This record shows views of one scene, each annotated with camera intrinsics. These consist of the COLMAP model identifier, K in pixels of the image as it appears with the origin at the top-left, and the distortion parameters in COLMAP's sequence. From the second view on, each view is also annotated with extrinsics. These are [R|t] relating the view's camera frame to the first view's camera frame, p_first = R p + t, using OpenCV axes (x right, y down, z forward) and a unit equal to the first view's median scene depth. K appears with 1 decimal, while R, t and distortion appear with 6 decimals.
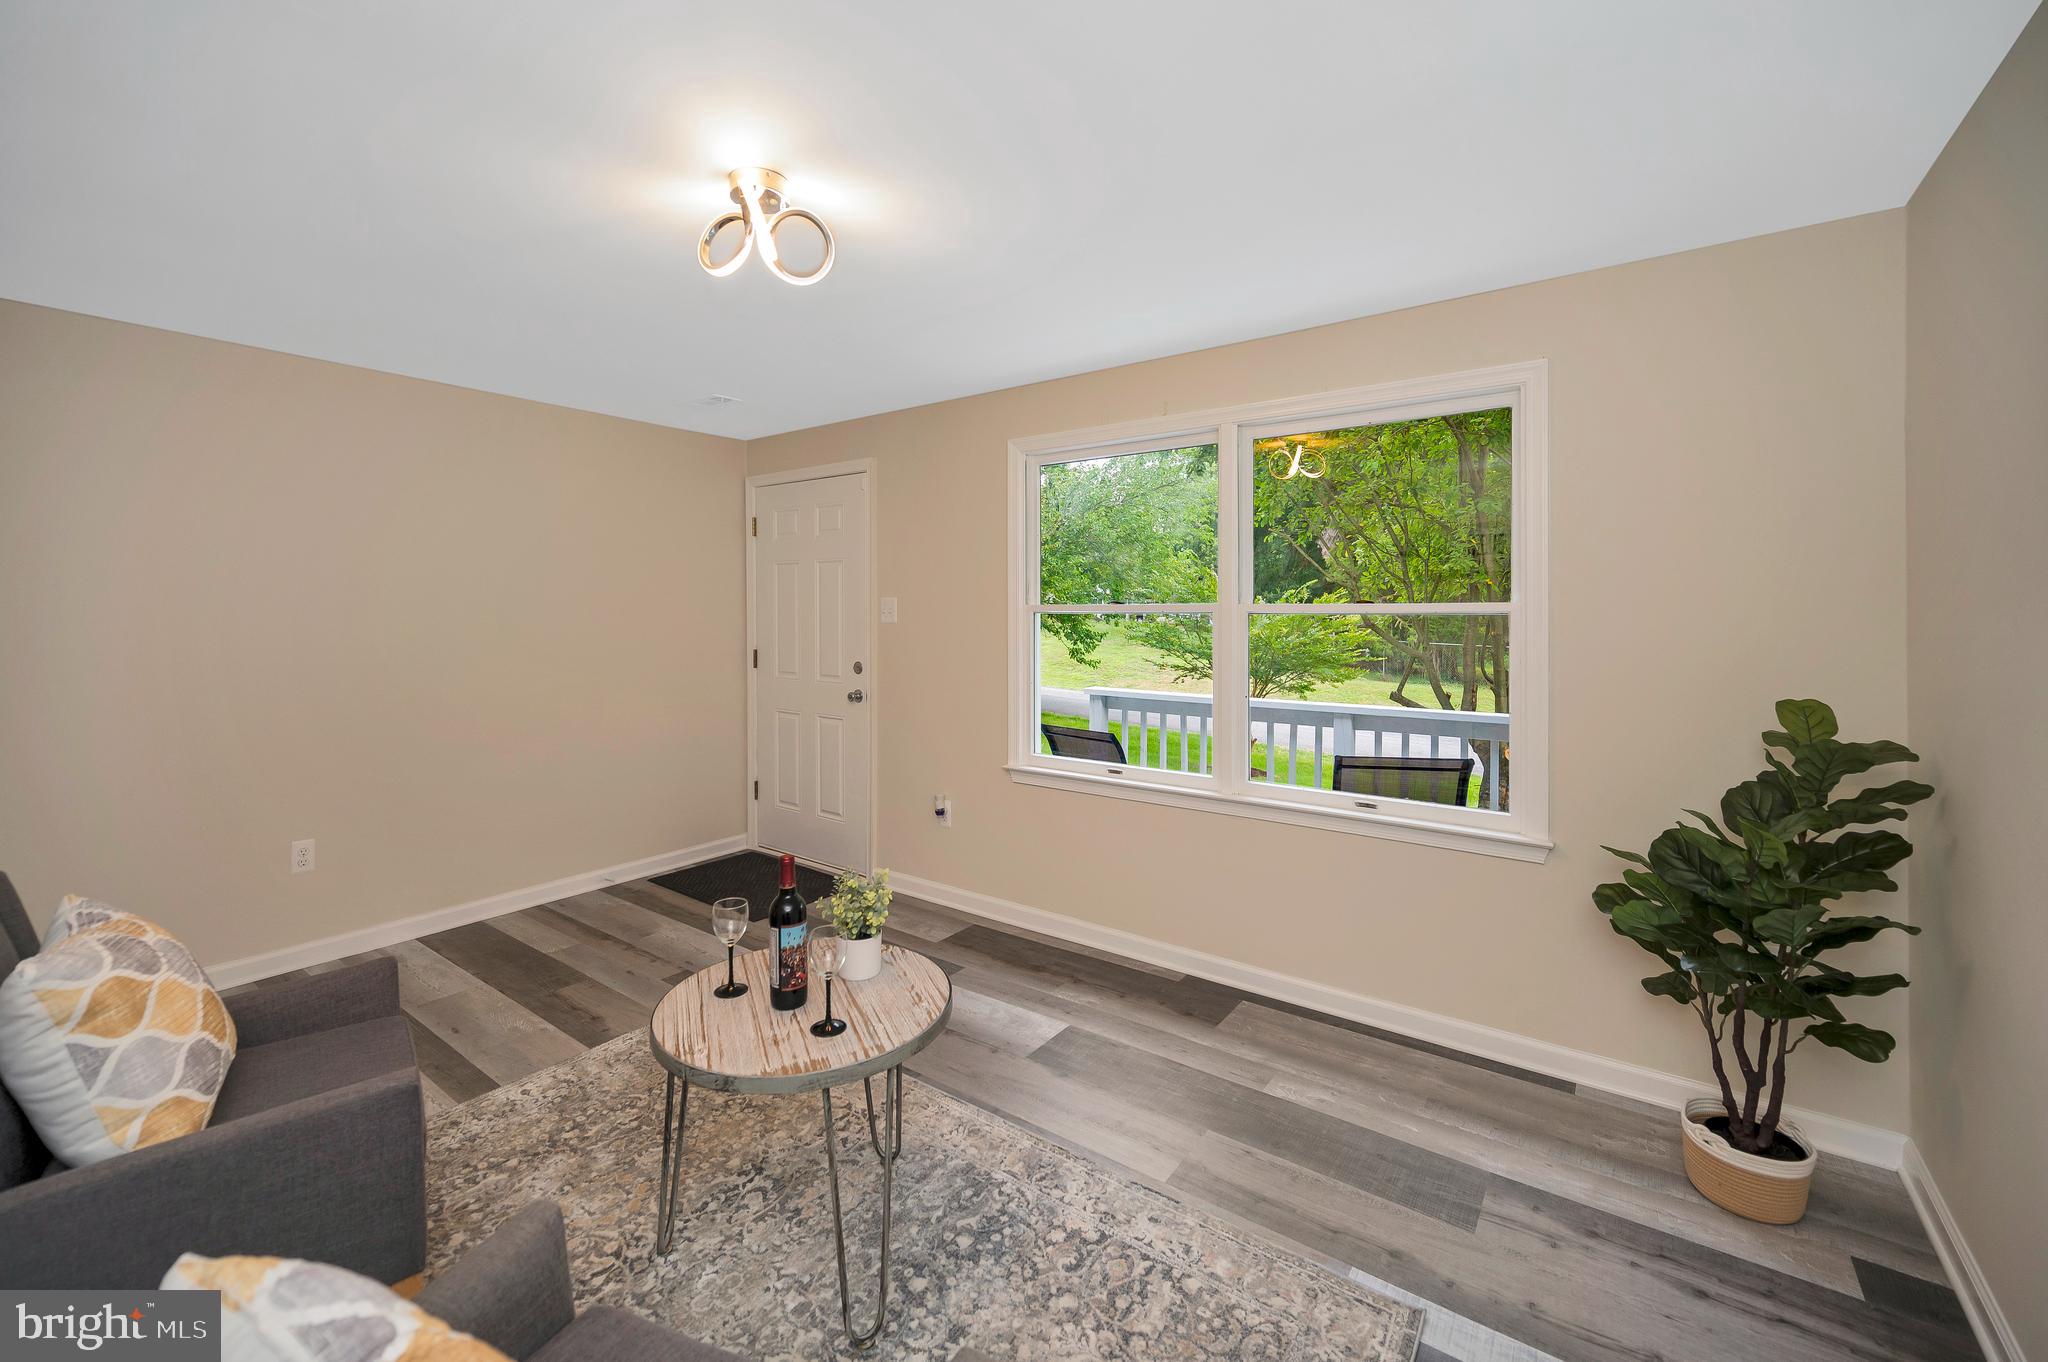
lens RADIAL K [[833.7, 0, 1022.6], [0, 833.7, 616.0], [0, 0, 1]] dist [-0.001010, -0.000609]
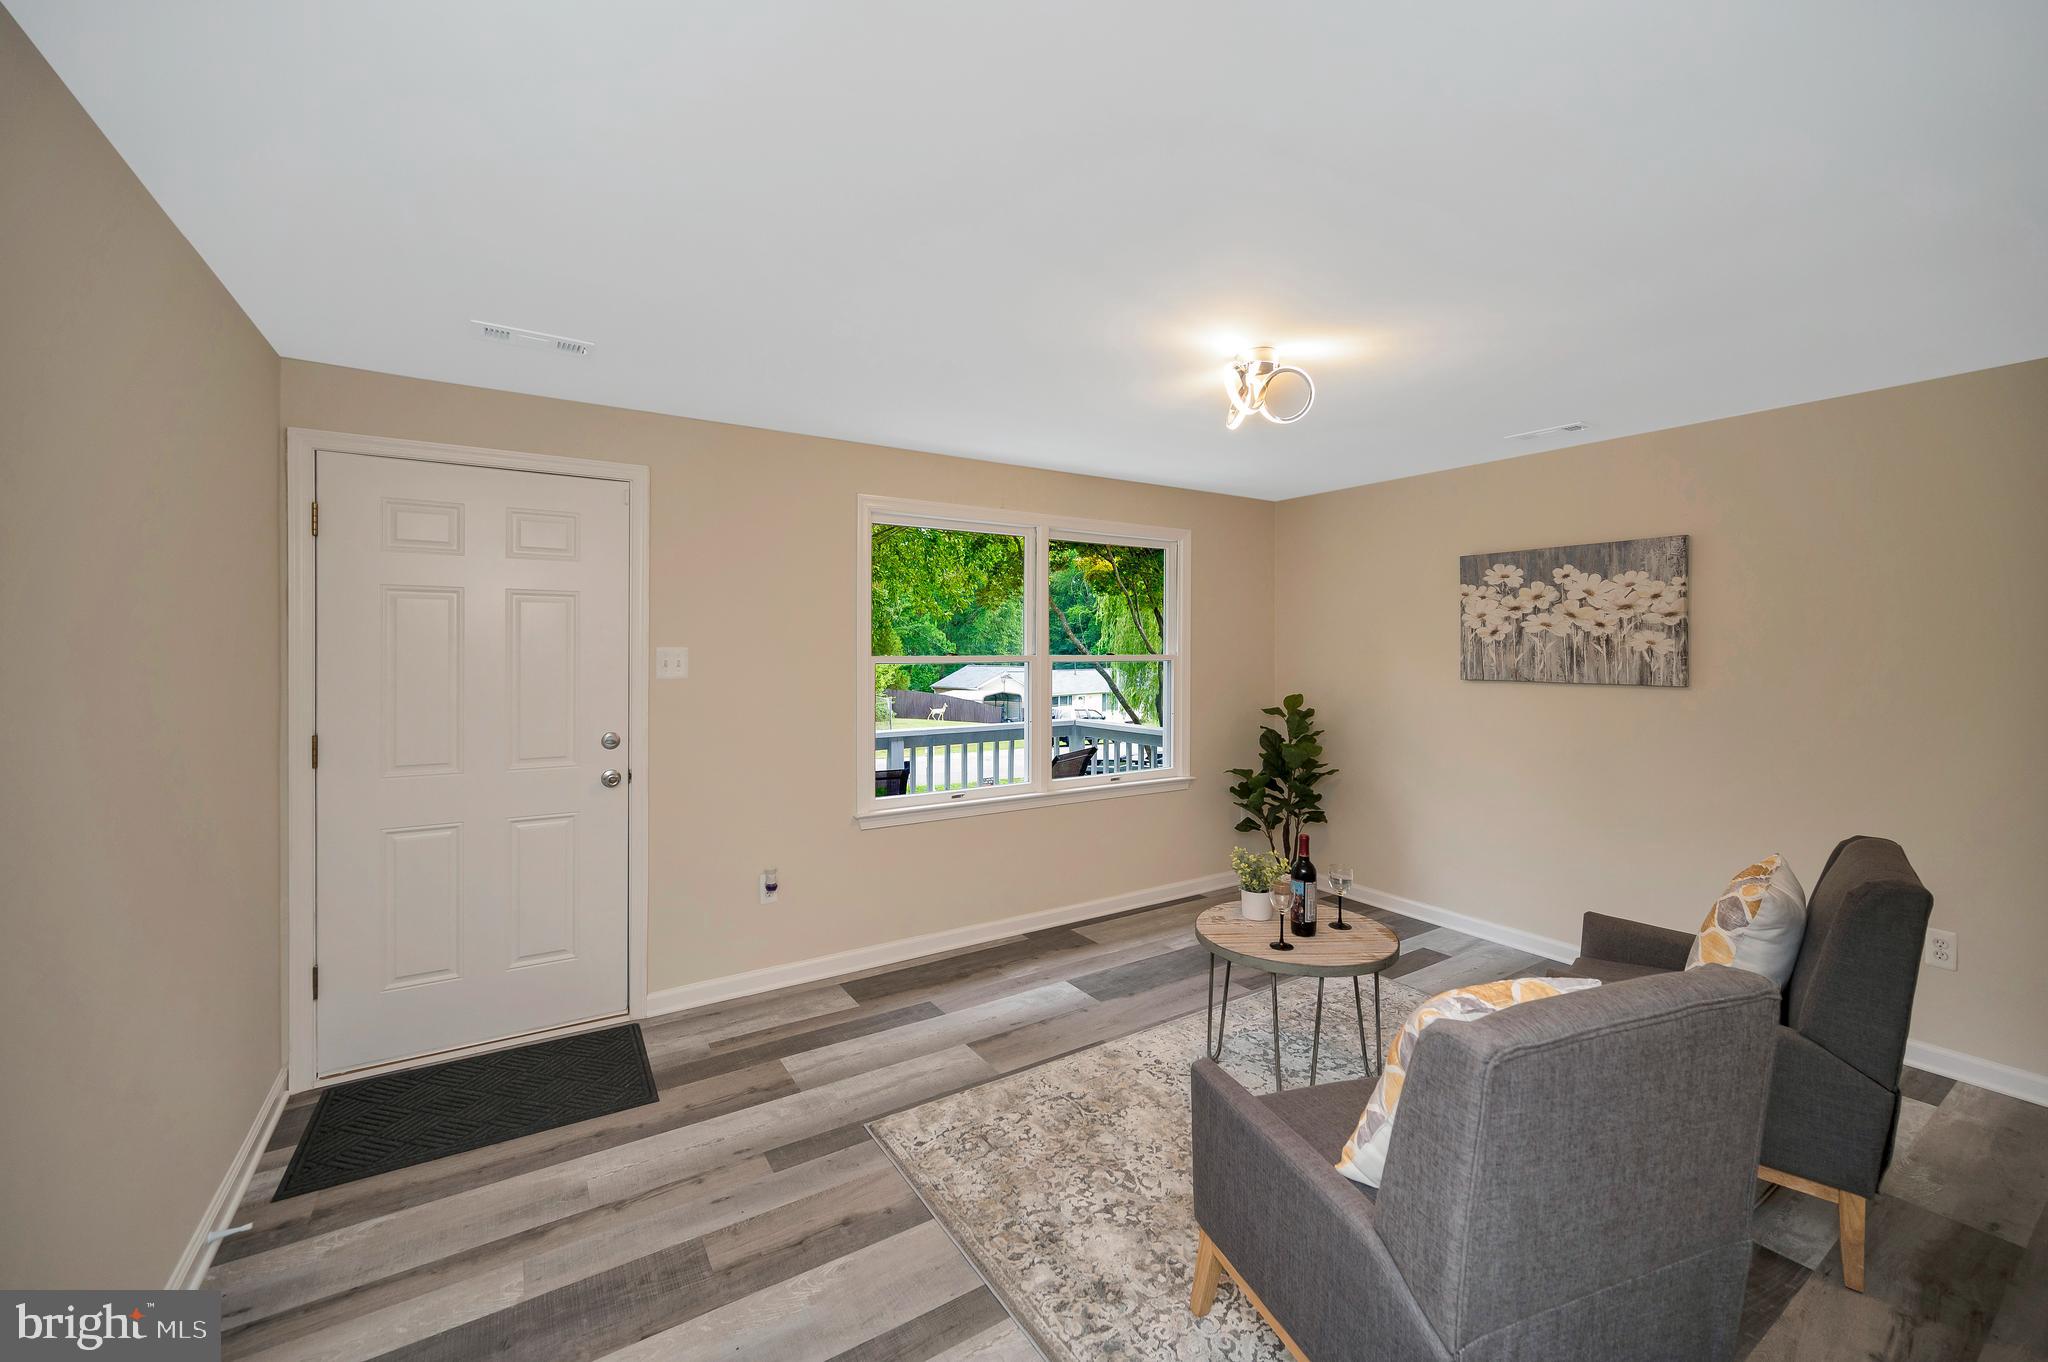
lens RADIAL K [[817.8, 0, 1033.9], [0, 817.8, 655.0], [0, 0, 1]] dist [-0.000580, -0.000329]
pose [[0.353143, -0.012096, 0.935491, -1.007107], [0.002416, 0.999925, 0.012017, -0.031817], [-0.935566, -0.001984, 0.353146, 0.517942]]
